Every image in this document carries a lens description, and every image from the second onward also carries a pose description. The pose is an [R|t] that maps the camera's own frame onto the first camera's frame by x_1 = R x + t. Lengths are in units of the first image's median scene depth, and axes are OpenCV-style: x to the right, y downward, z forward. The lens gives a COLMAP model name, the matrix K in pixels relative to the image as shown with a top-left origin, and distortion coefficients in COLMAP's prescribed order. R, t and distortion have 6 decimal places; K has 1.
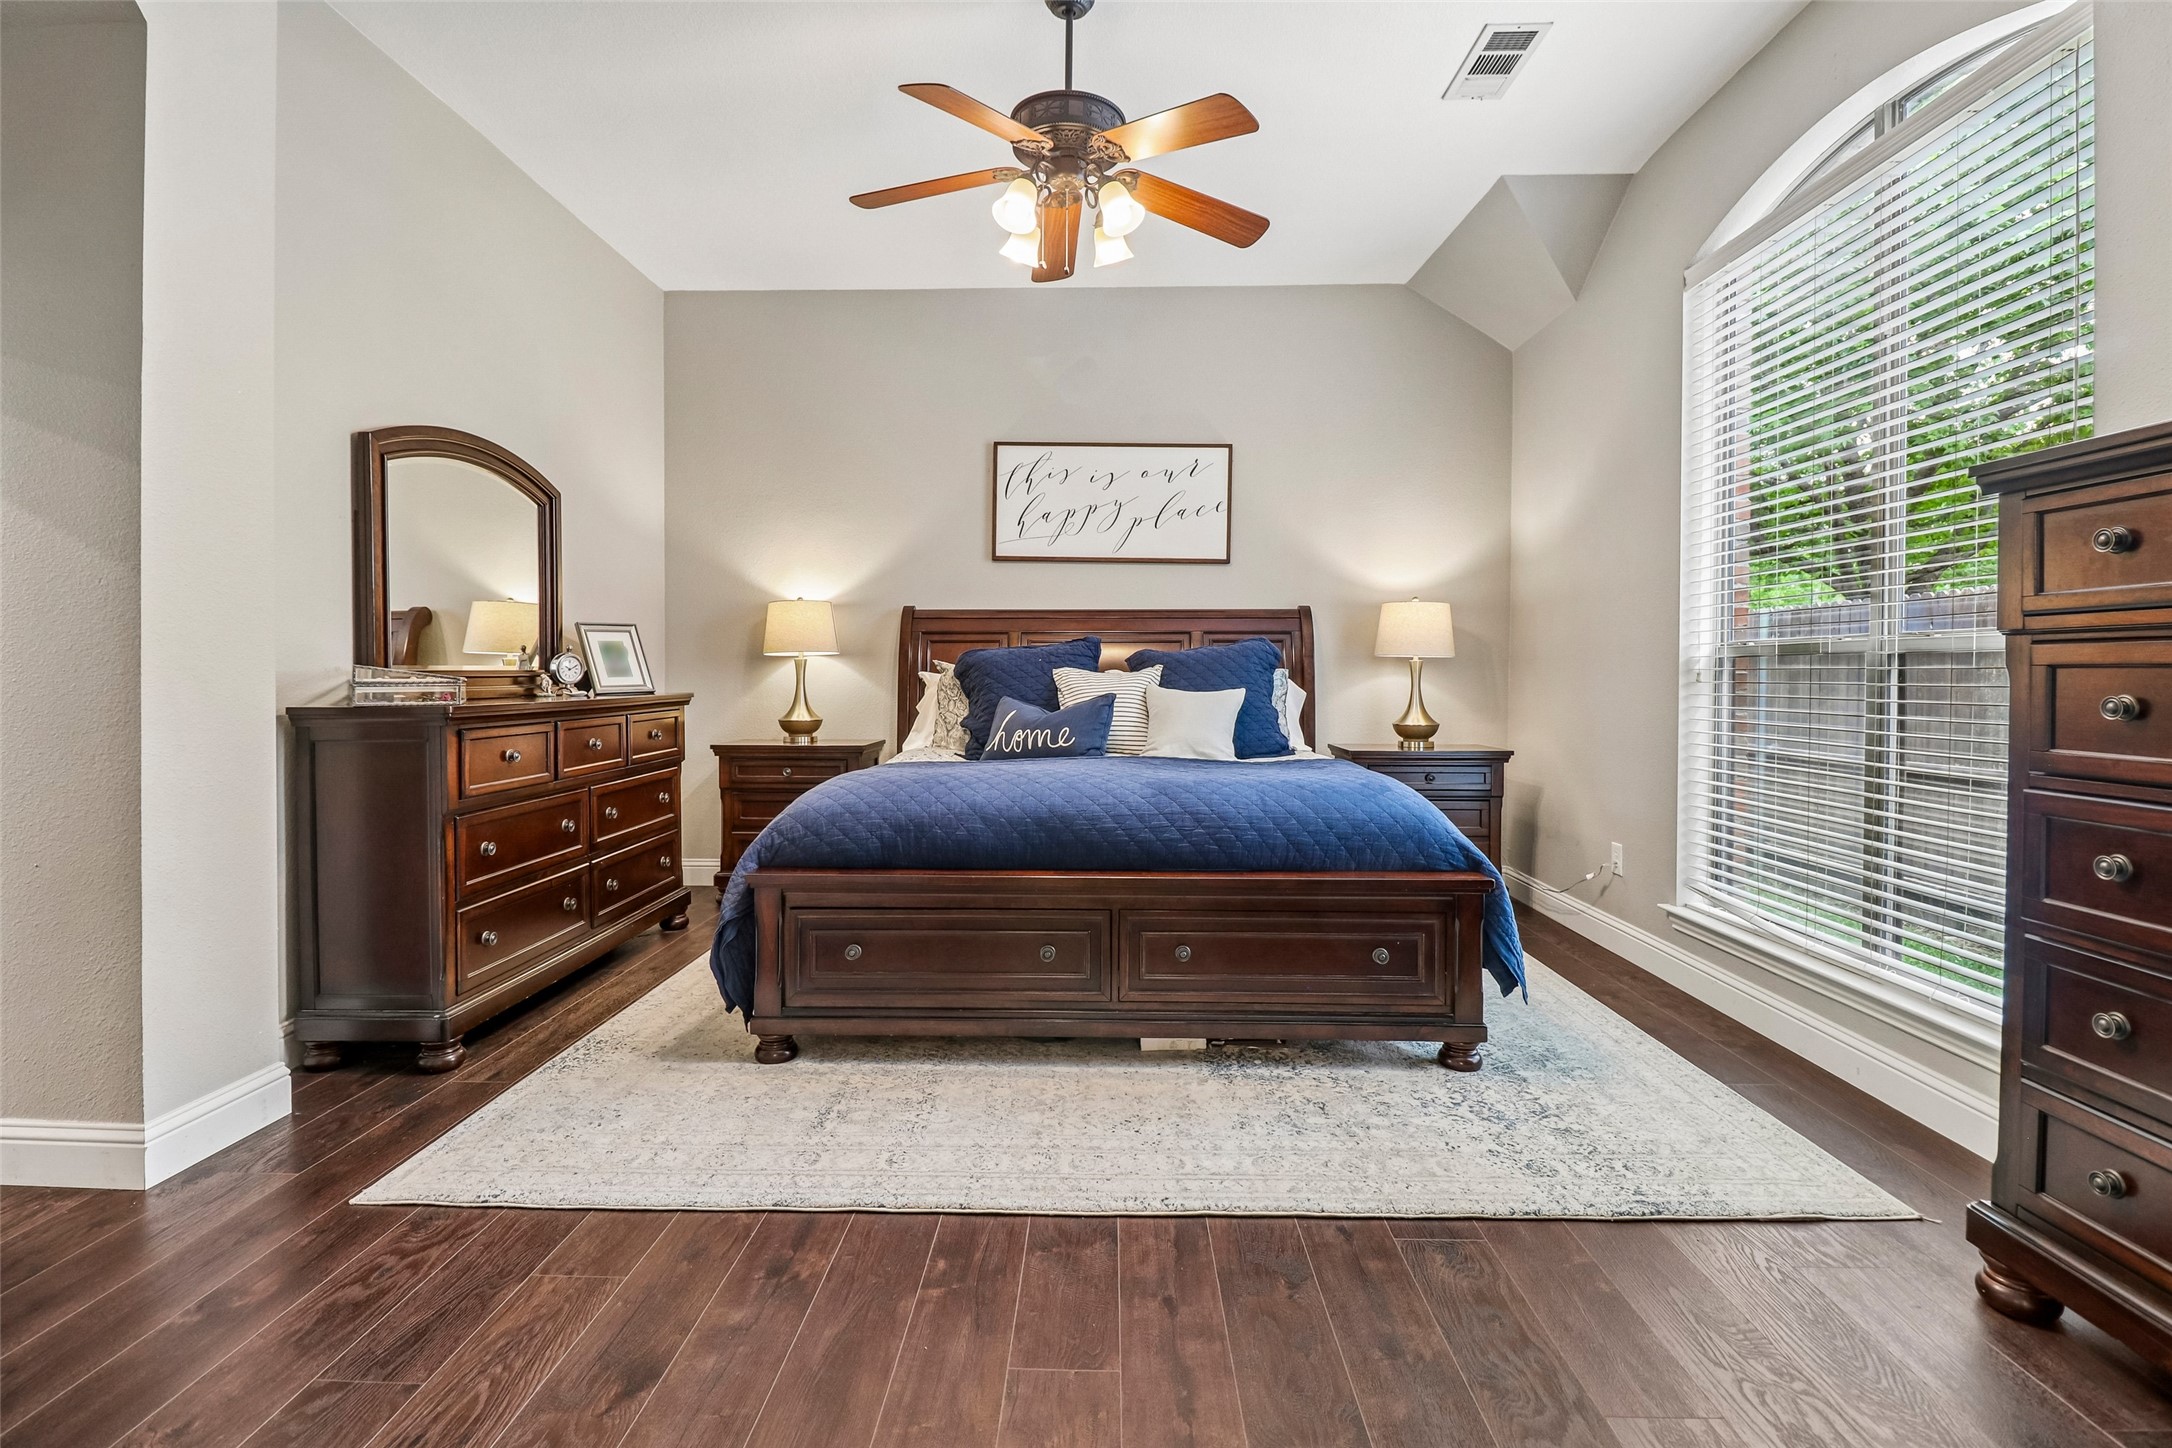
lens RADIAL K [[994.5, 0, 1074.9], [0, 994.5, 715.1], [0, 0, 1]] dist [0.000719, -0.013060]
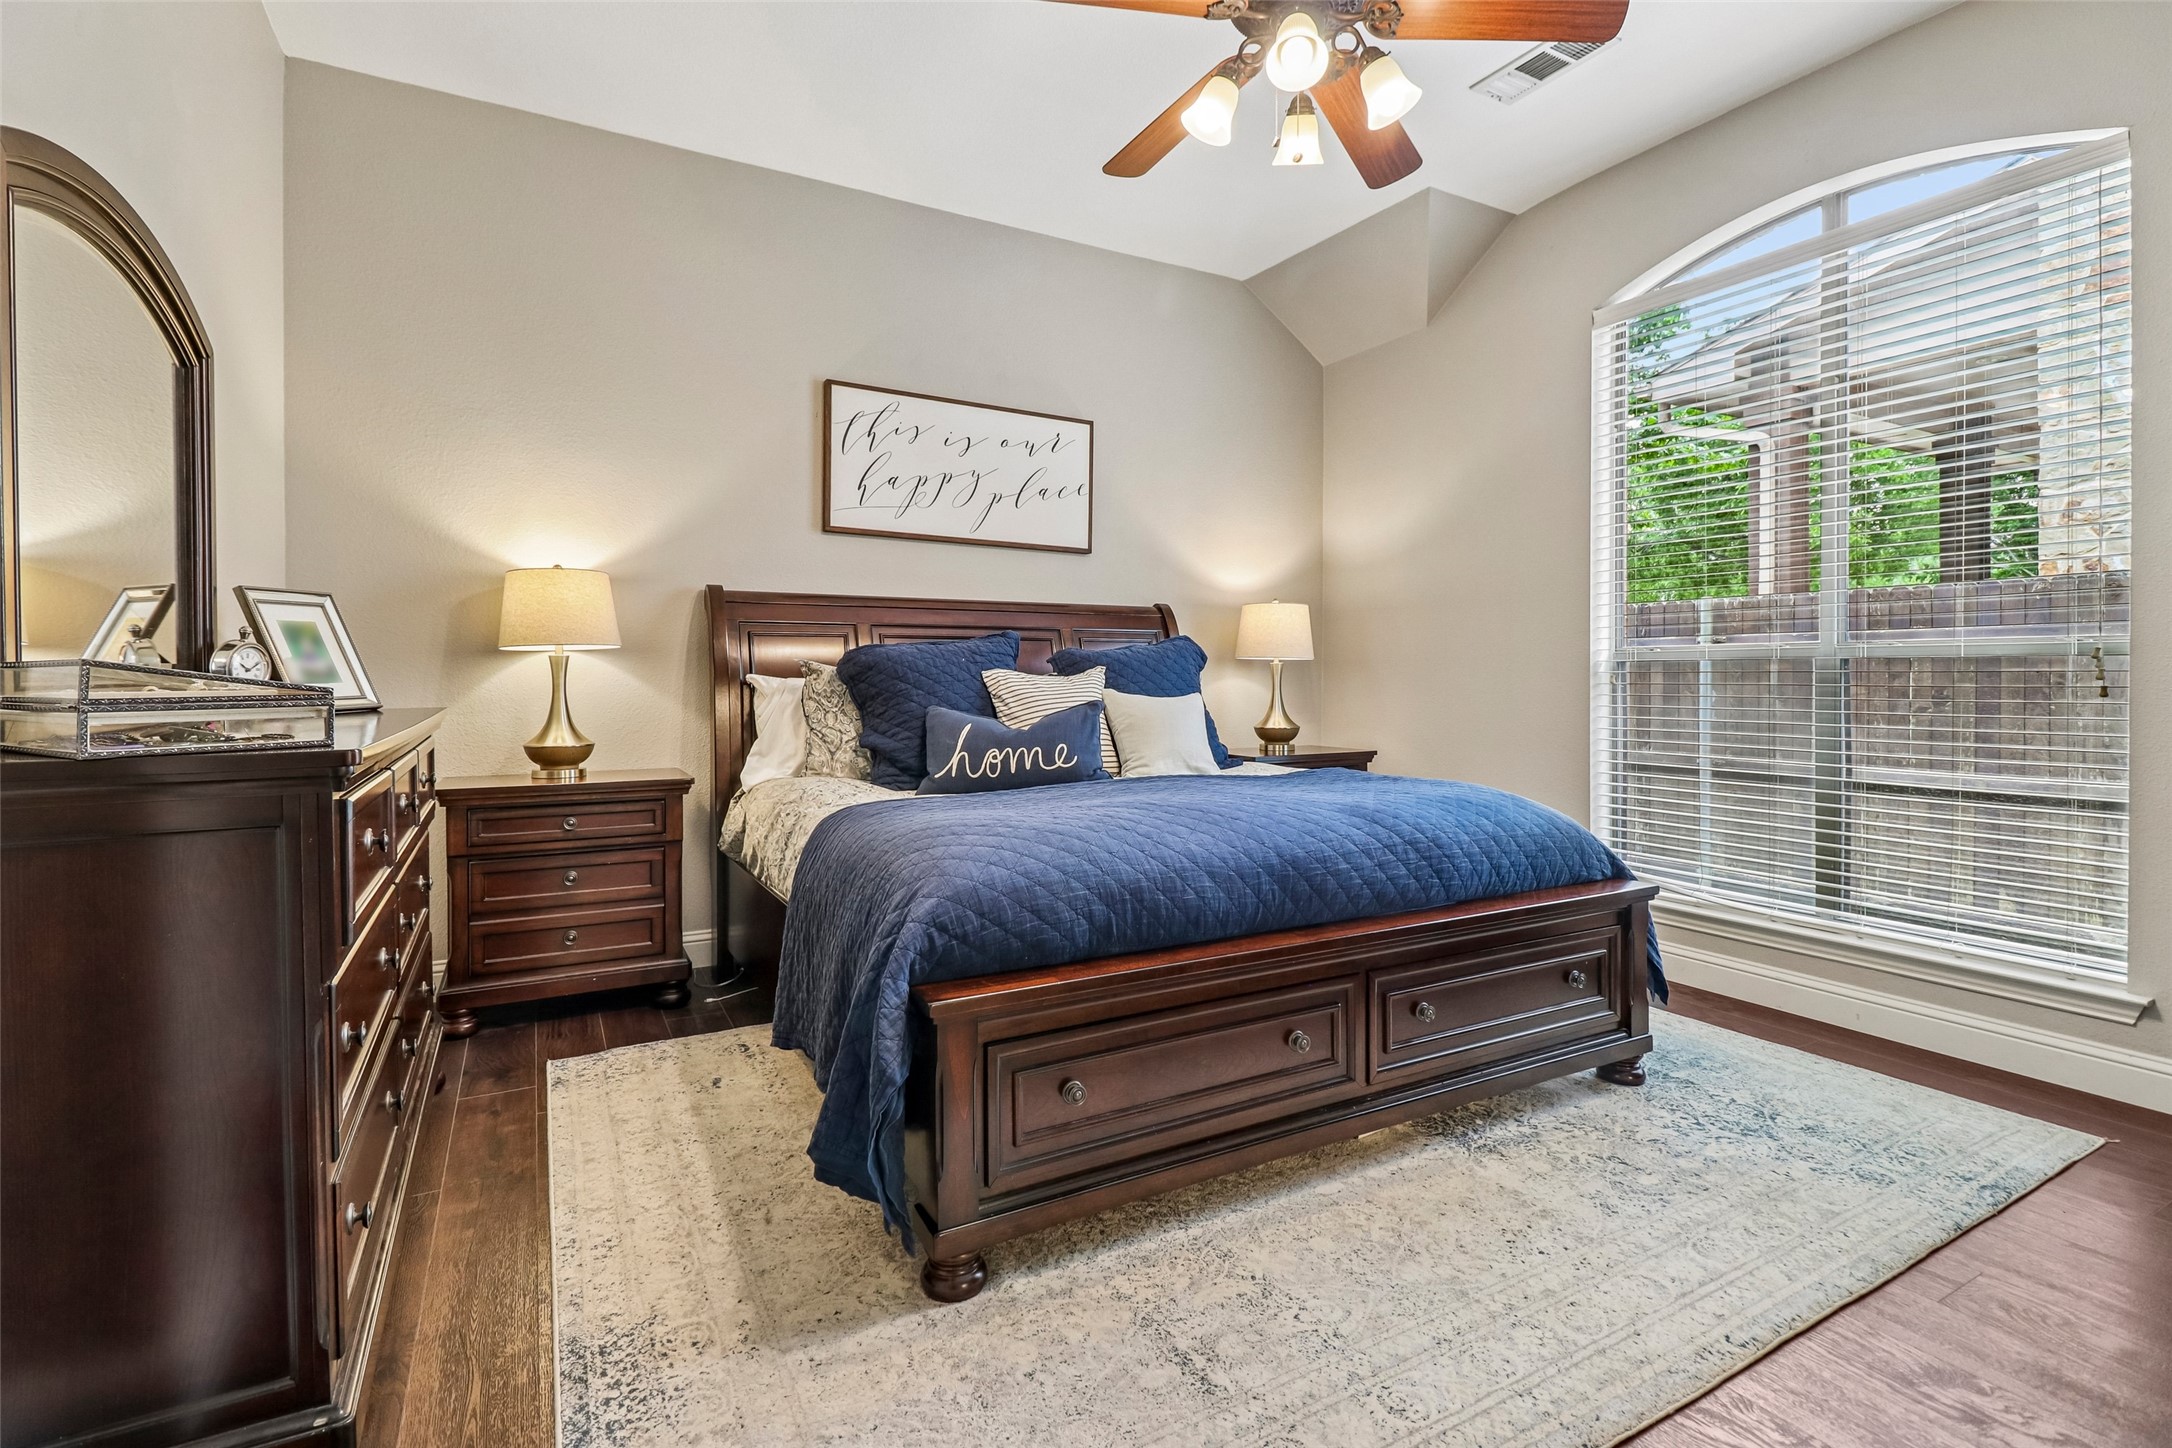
lens RADIAL K [[994.5, 0, 1097.7], [0, 994.5, 716.1], [0, 0, 1]] dist [0.000719, -0.013060]
pose [[0.868380, -0.019641, 0.495510, -0.349535], [0.020934, 0.999777, 0.002942, -0.010934], [-0.495457, 0.007818, 0.868597, 0.268212]]
